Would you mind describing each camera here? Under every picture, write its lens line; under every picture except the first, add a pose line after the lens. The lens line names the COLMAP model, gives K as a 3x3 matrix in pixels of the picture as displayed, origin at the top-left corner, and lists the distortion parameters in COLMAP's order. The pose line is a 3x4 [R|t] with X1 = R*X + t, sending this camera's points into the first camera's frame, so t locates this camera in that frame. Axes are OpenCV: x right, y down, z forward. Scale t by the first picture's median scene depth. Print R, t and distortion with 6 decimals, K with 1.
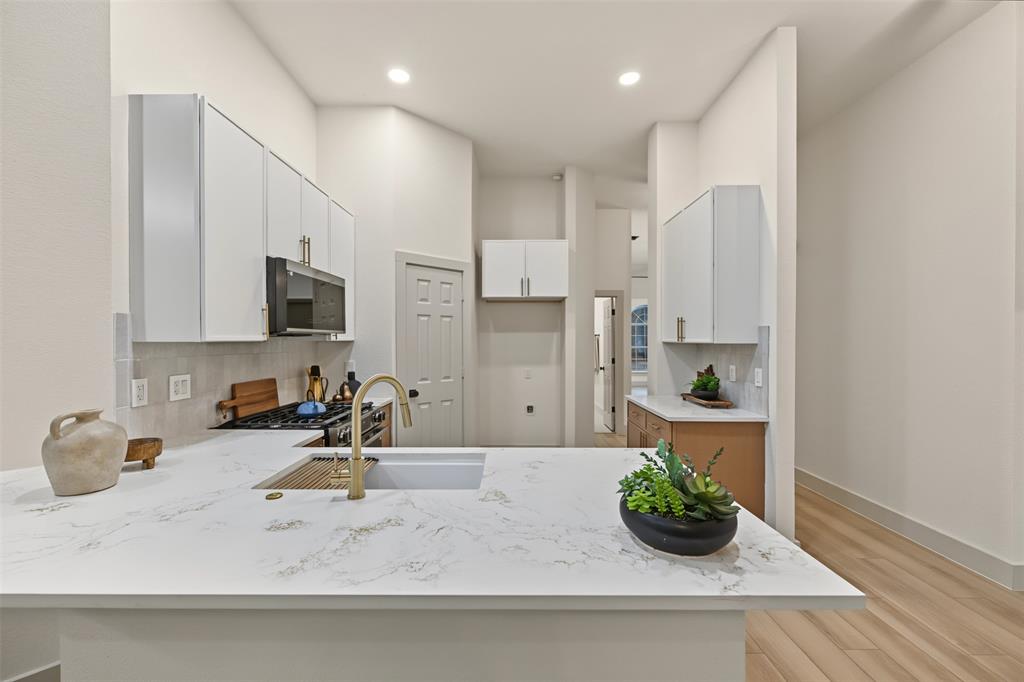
lens RADIAL K [[414.7, 0, 512.0], [0, 414.7, 341.0], [0, 0, 1]] dist [0.001017, 0.000008]
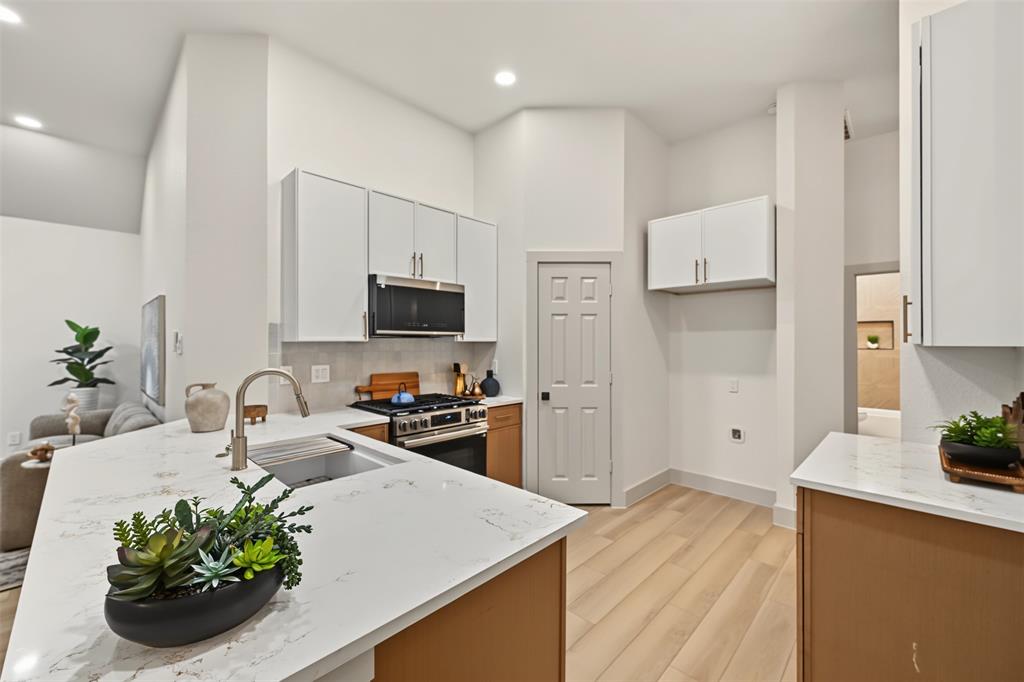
lens RADIAL K [[414.7, 0, 512.0], [0, 414.7, 341.0], [0, 0, 1]] dist [0.001017, 0.000008]
pose [[0.711122, -0.002577, -0.703064, 0.482314], [-0.001262, 0.999987, -0.004941, 0.003655], [0.703067, 0.004401, 0.711110, 0.323231]]
